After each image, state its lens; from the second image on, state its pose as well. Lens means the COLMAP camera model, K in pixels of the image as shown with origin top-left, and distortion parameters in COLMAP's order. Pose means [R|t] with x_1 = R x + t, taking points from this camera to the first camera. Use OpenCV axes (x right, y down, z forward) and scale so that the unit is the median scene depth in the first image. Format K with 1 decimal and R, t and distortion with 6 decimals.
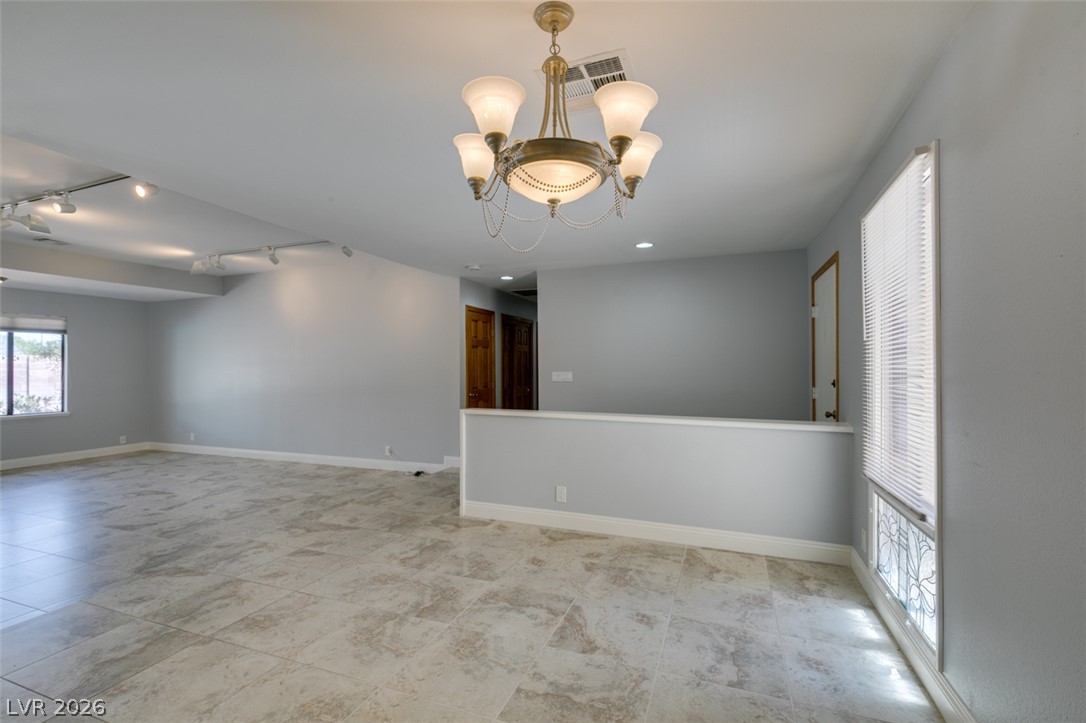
lens RADIAL K [[486.4, 0, 542.0], [0, 486.4, 366.7], [0, 0, 1]] dist [0.002660, -0.002084]
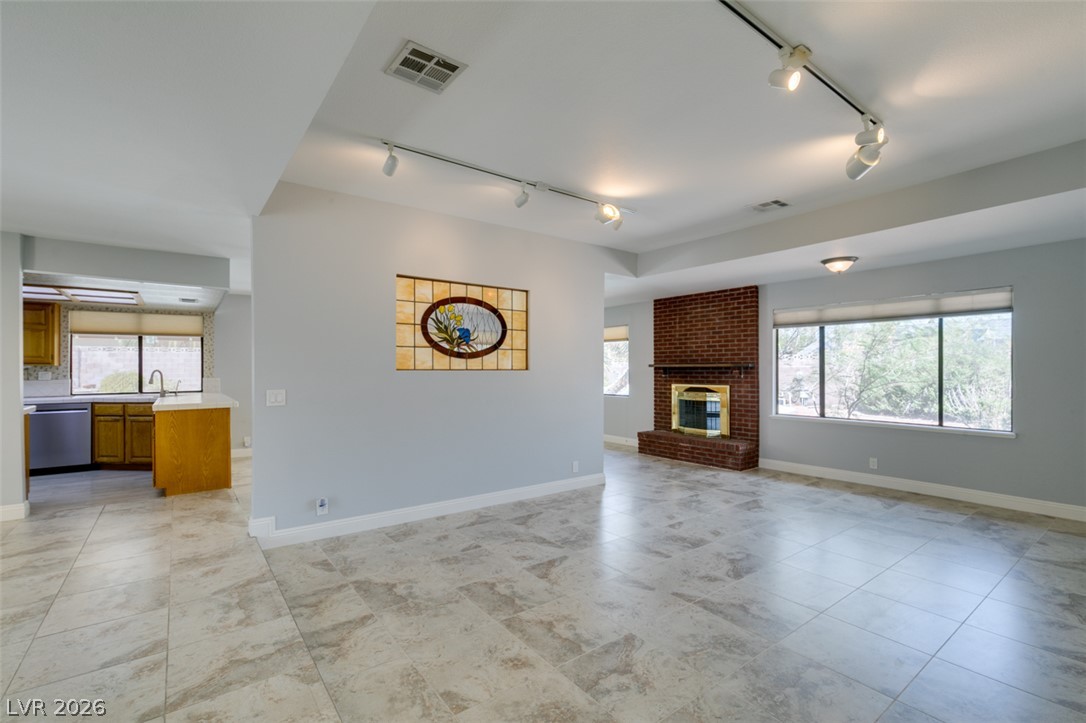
lens RADIAL K [[486.4, 0, 543.6], [0, 486.4, 365.0], [0, 0, 1]] dist [0.002660, -0.002084]
pose [[-0.530419, -0.000365, -0.847735, -0.203969], [0.006551, 0.999968, -0.004530, 0.004606], [0.847710, -0.007957, -0.530400, 1.675410]]
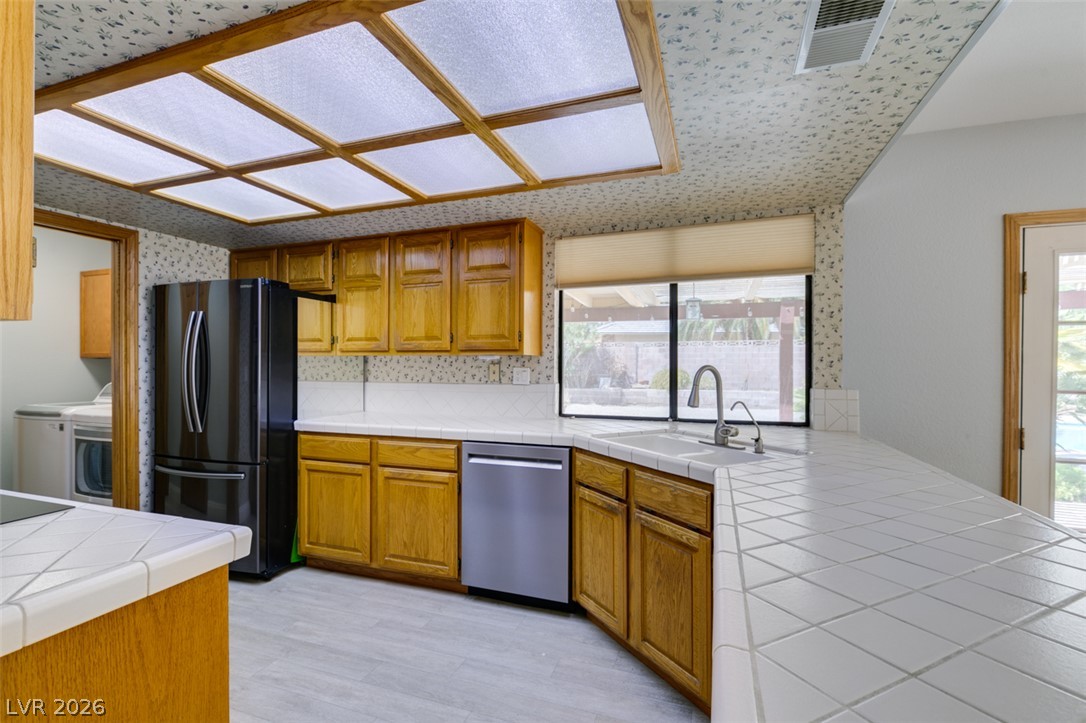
lens RADIAL K [[486.4, 0, 537.5], [0, 486.4, 368.3], [0, 0, 1]] dist [0.002660, -0.002084]
pose [[-0.999804, 0.000156, -0.019800, -0.748747], [0.000067, 0.999990, 0.004494, 0.006191], [0.019801, 0.004492, -0.999794, 0.105109]]
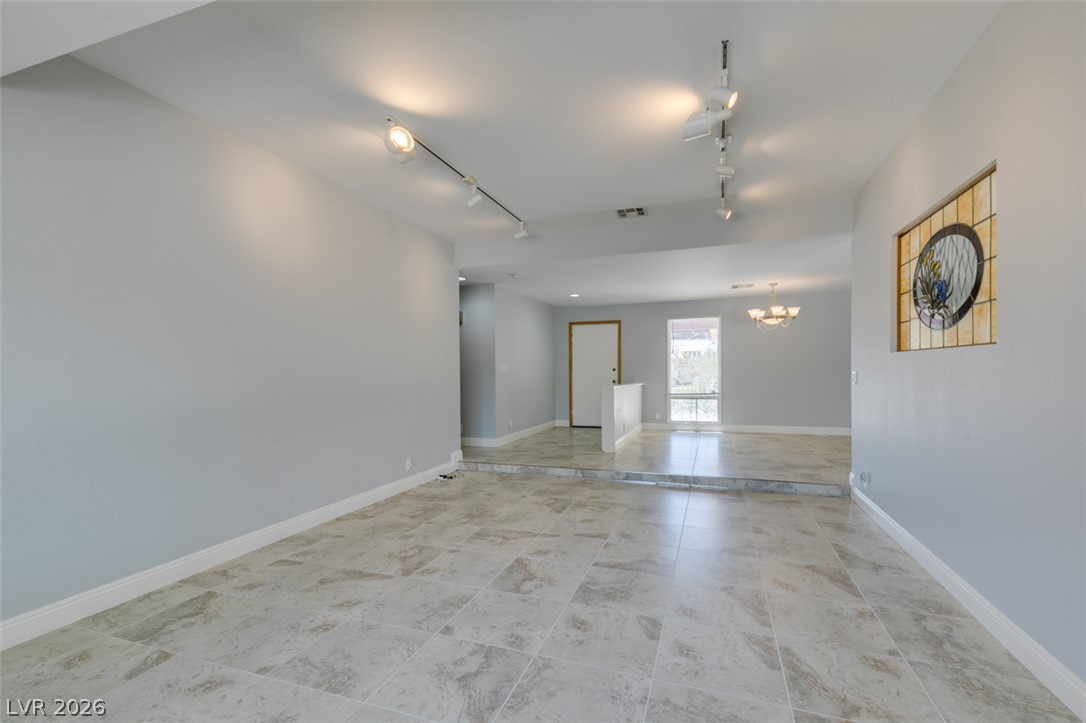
lens RADIAL K [[486.4, 0, 538.4], [0, 486.4, 369.4], [0, 0, 1]] dist [0.002660, -0.002084]
pose [[-0.014346, 0.005578, 0.999882, -2.042872], [0.006836, 0.999962, -0.005480, 0.045434], [-0.999874, 0.006757, -0.014384, 1.475933]]
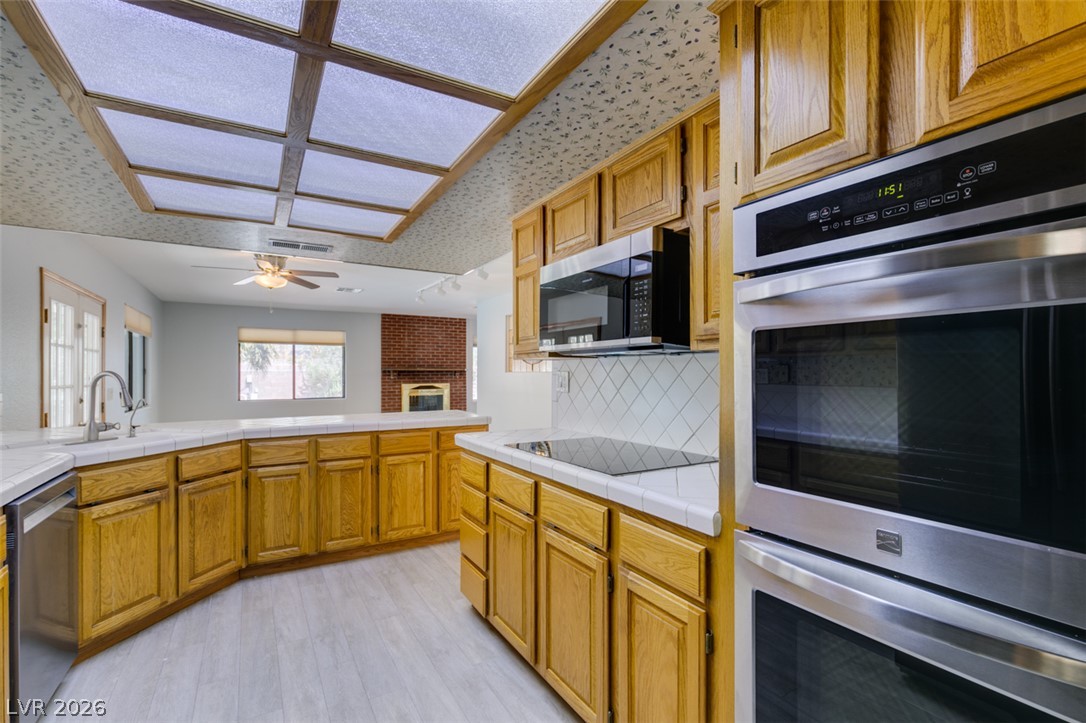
lens RADIAL K [[486.4, 0, 550.1], [0, 486.4, 370.1], [0, 0, 1]] dist [0.002660, -0.002084]
pose [[0.795371, 0.001500, -0.606121, -0.033602], [-0.001368, 0.999999, 0.000680, 0.002372], [0.606121, 0.000288, 0.795373, -0.672990]]
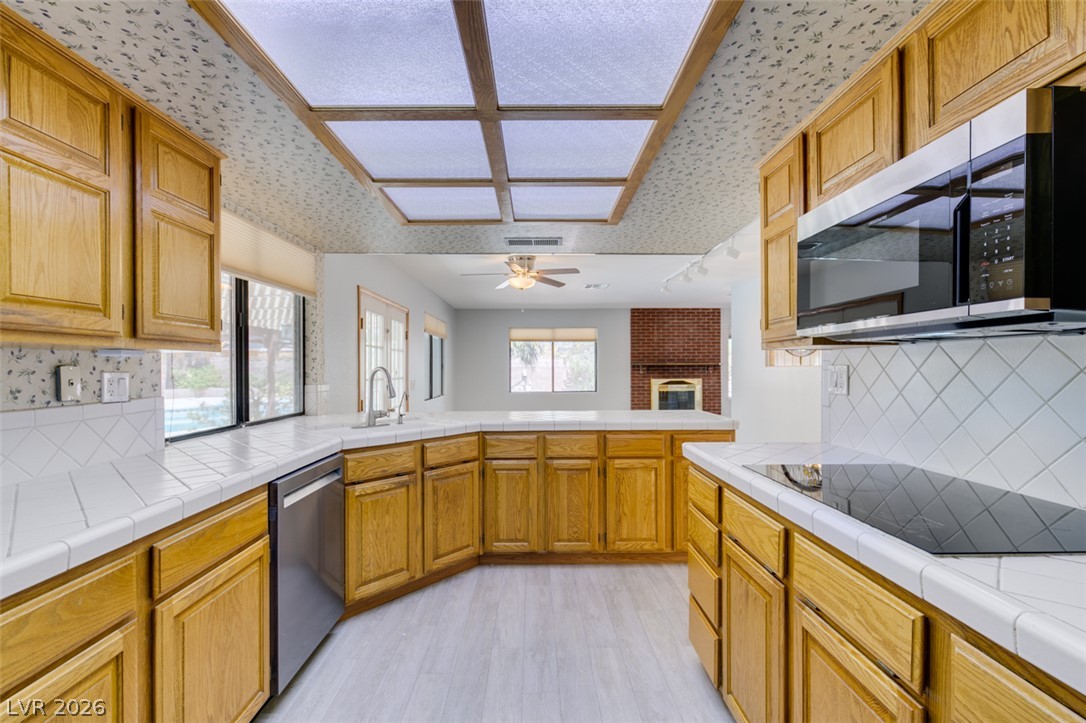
lens RADIAL K [[486.4, 0, 541.8], [0, 486.4, 366.2], [0, 0, 1]] dist [0.002660, -0.002084]
pose [[0.374576, 0.000912, -0.927196, -0.105788], [0.004339, 0.999987, 0.002736, 0.003172], [0.927186, -0.005048, 0.374567, -0.555572]]
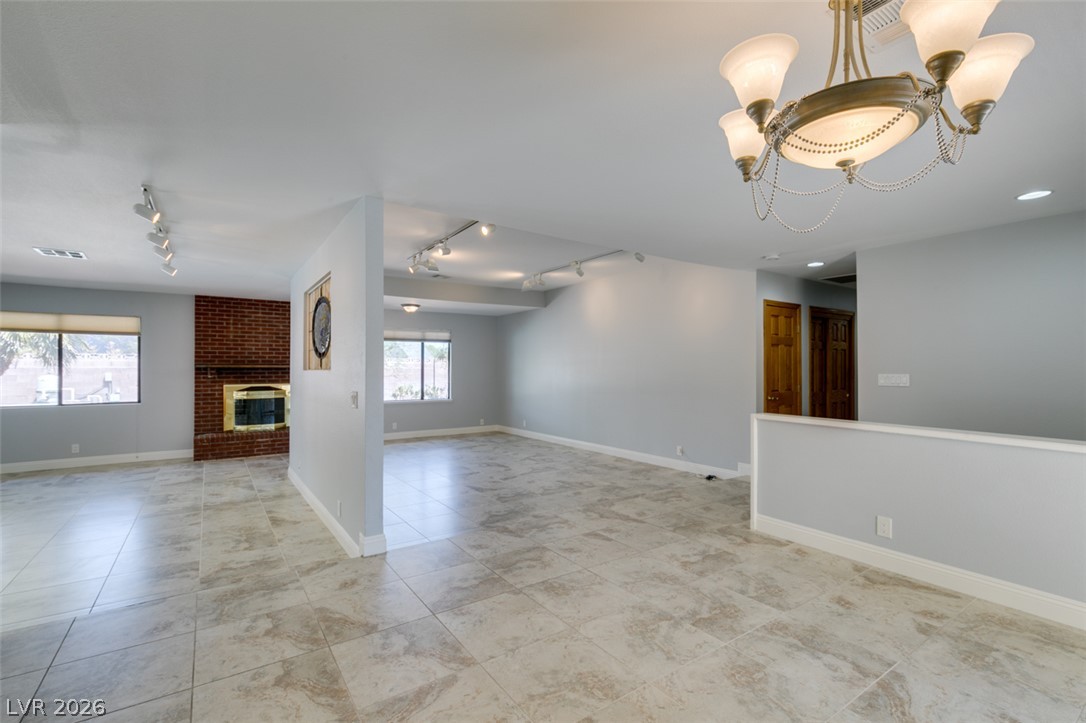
lens RADIAL K [[486.4, 0, 539.5], [0, 486.4, 366.4], [0, 0, 1]] dist [0.002660, -0.002084]
pose [[0.821980, 0.001777, -0.569514, 0.030443], [-0.002324, 0.999997, -0.000234, -0.000218], [0.569512, 0.001516, 0.821982, 0.019951]]
